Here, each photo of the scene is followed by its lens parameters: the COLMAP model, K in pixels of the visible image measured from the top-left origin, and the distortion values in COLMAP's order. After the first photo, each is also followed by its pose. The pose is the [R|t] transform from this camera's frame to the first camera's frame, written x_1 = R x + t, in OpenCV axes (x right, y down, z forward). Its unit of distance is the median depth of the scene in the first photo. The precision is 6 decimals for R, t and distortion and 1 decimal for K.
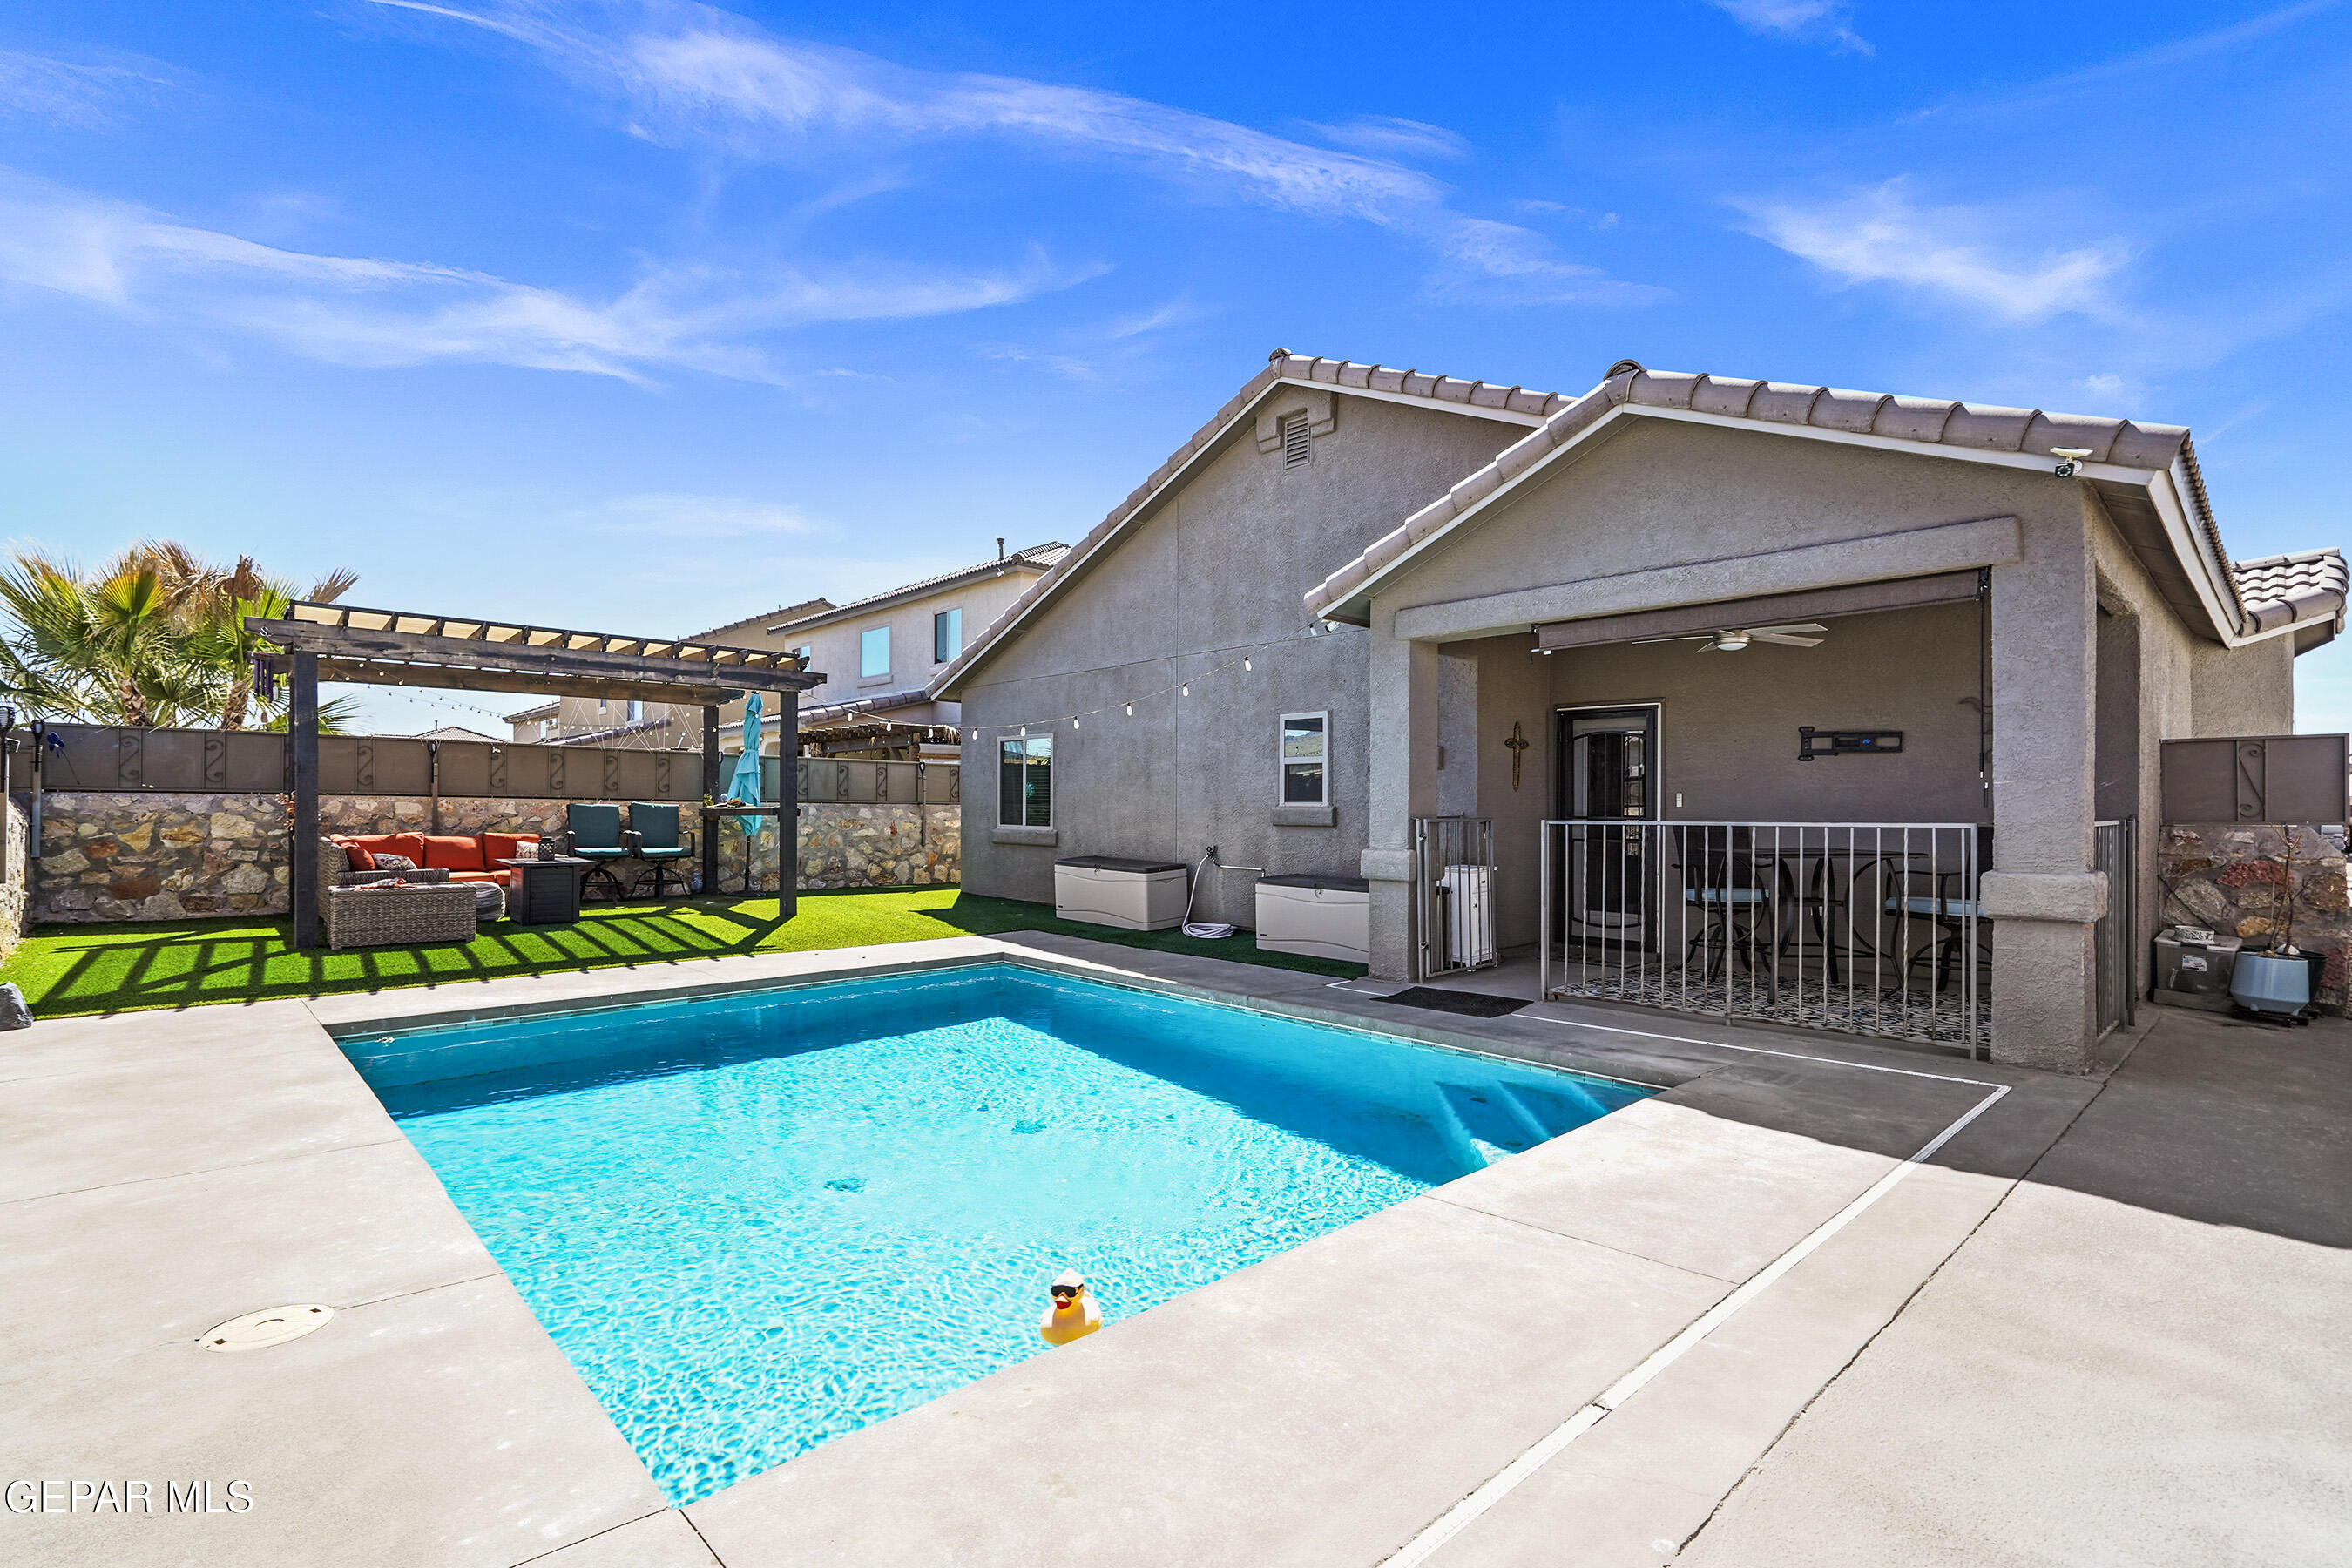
lens RADIAL K [[1077.3, 0, 1169.1], [0, 1077.3, 792.6], [0, 0, 1]] dist [-0.001198, 0.000174]
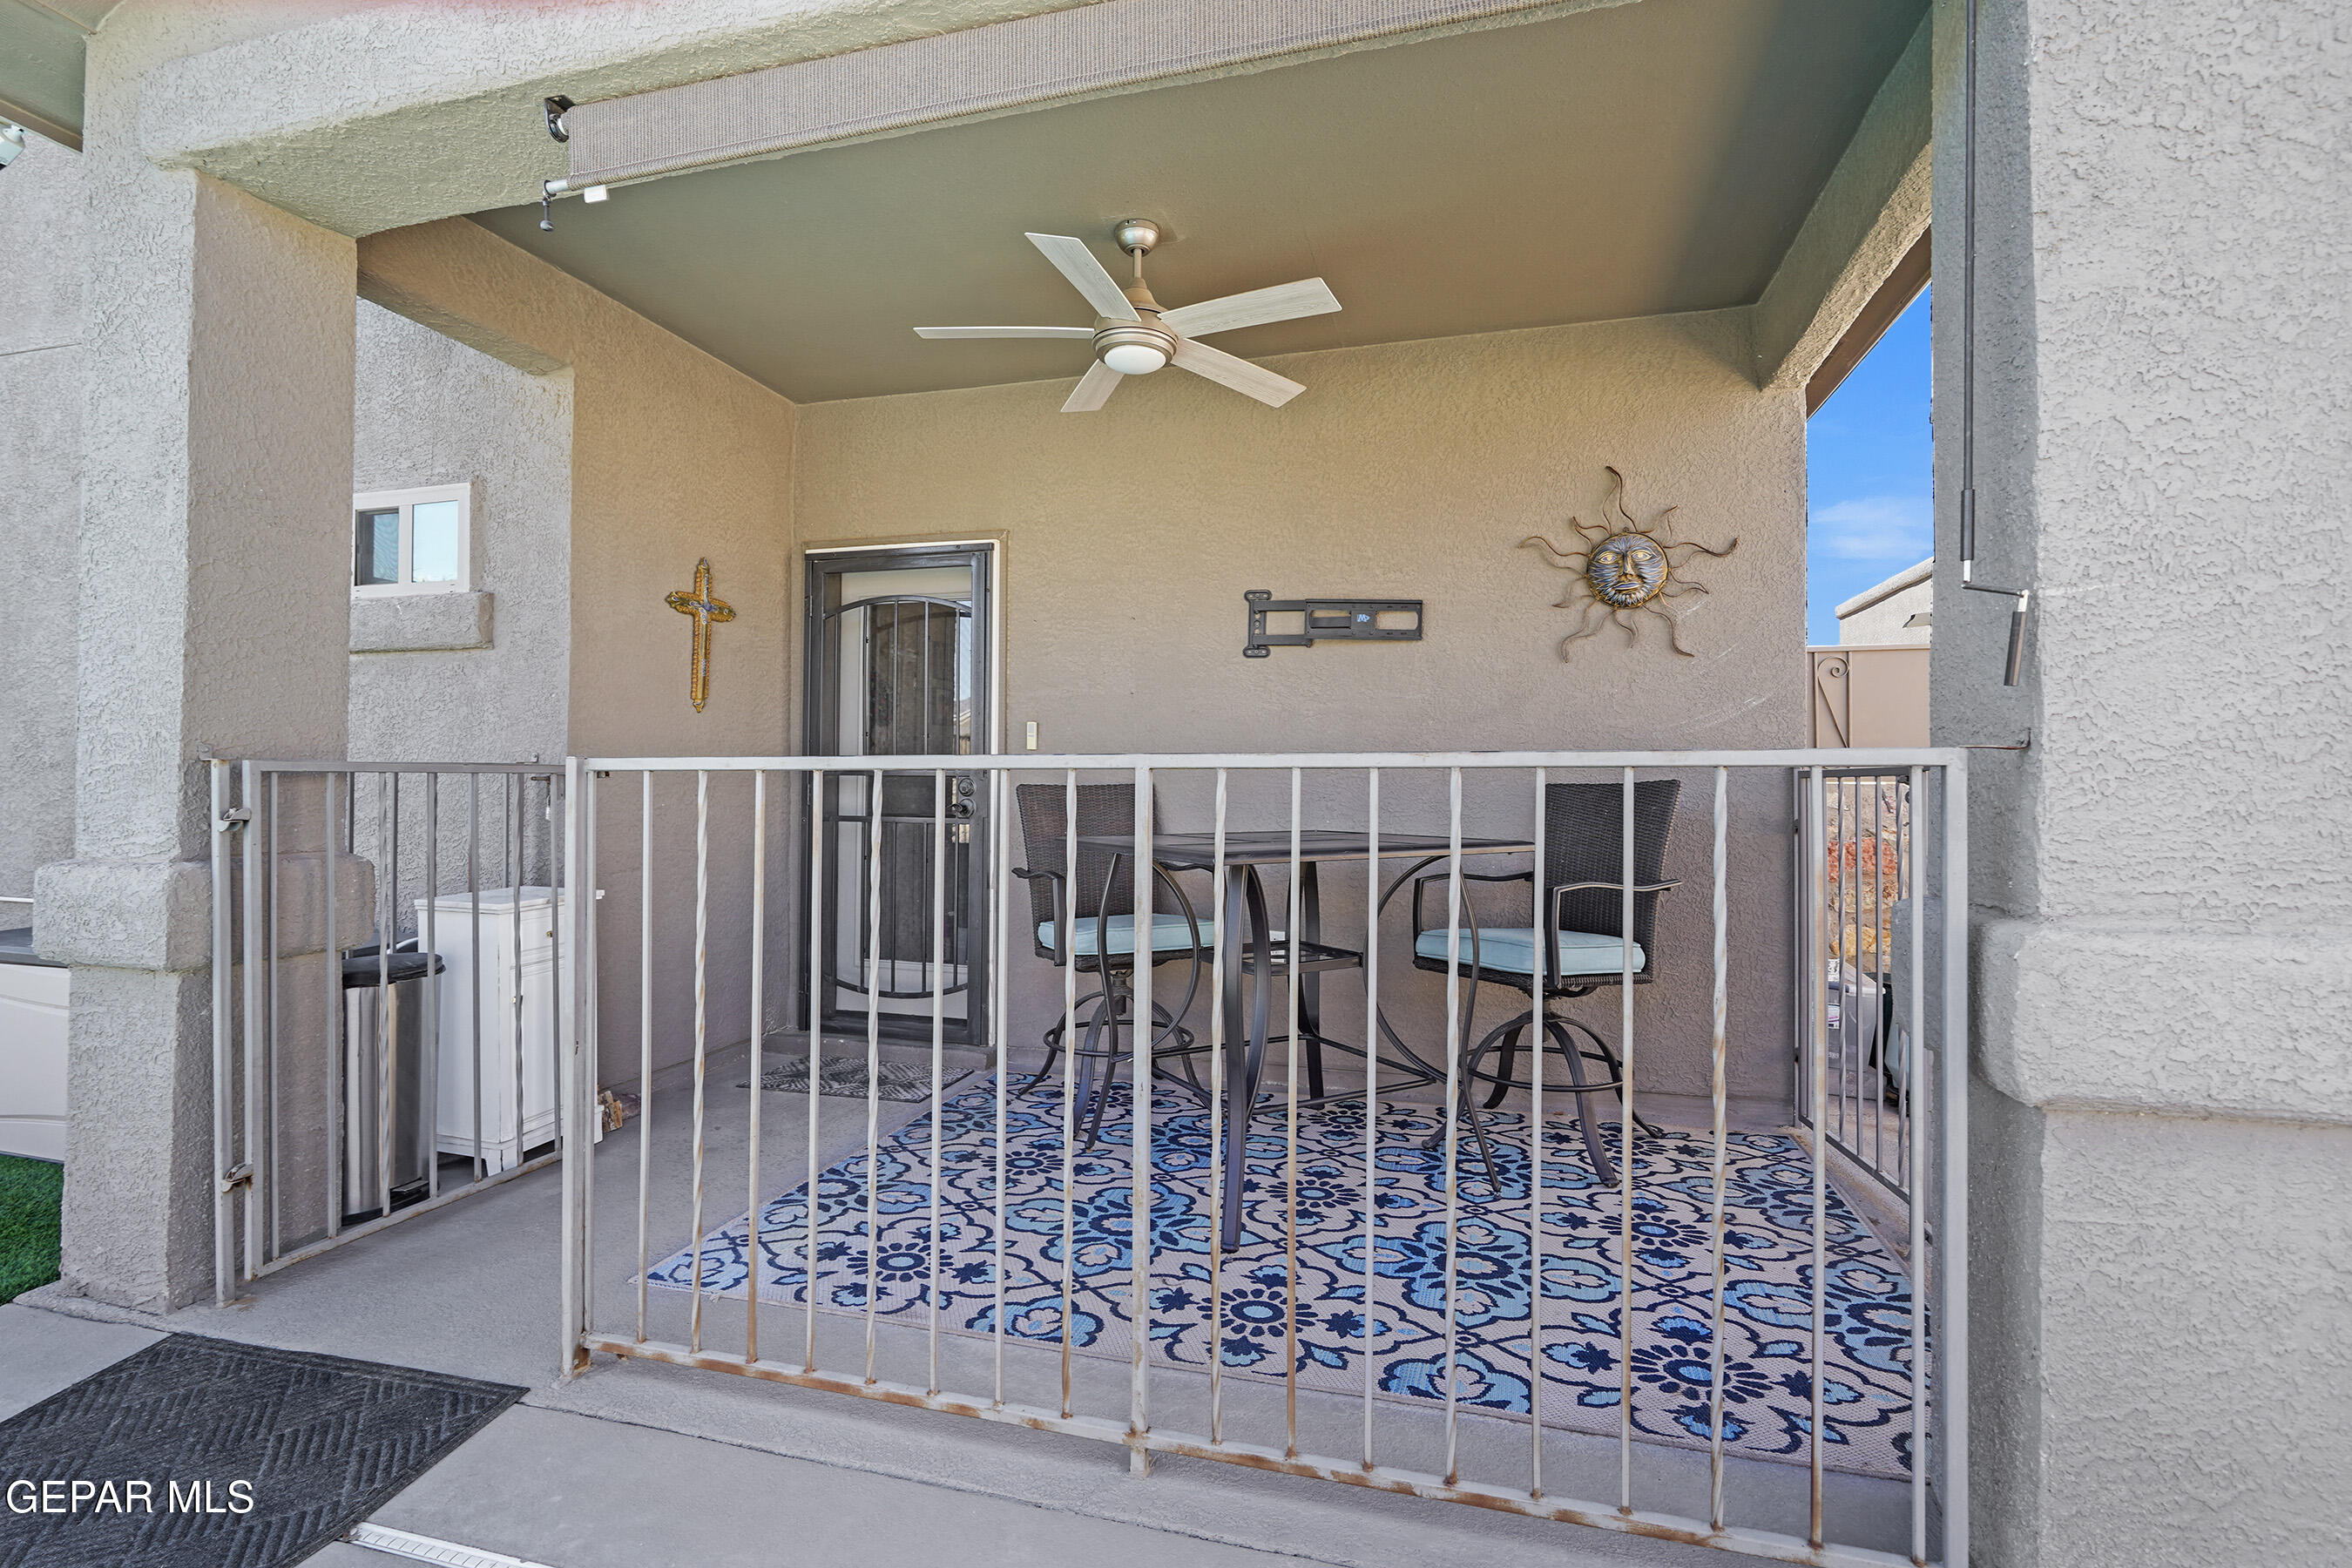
lens RADIAL K [[1093.8, 0, 1174.1], [0, 1093.8, 801.0], [0, 0, 1]] dist [0.011471, 0.000449]
pose [[0.856131, -0.006522, 0.516718, 0.299802], [-0.009046, 0.999578, 0.027604, 0.024941], [-0.516680, -0.028307, 0.855711, 0.594225]]
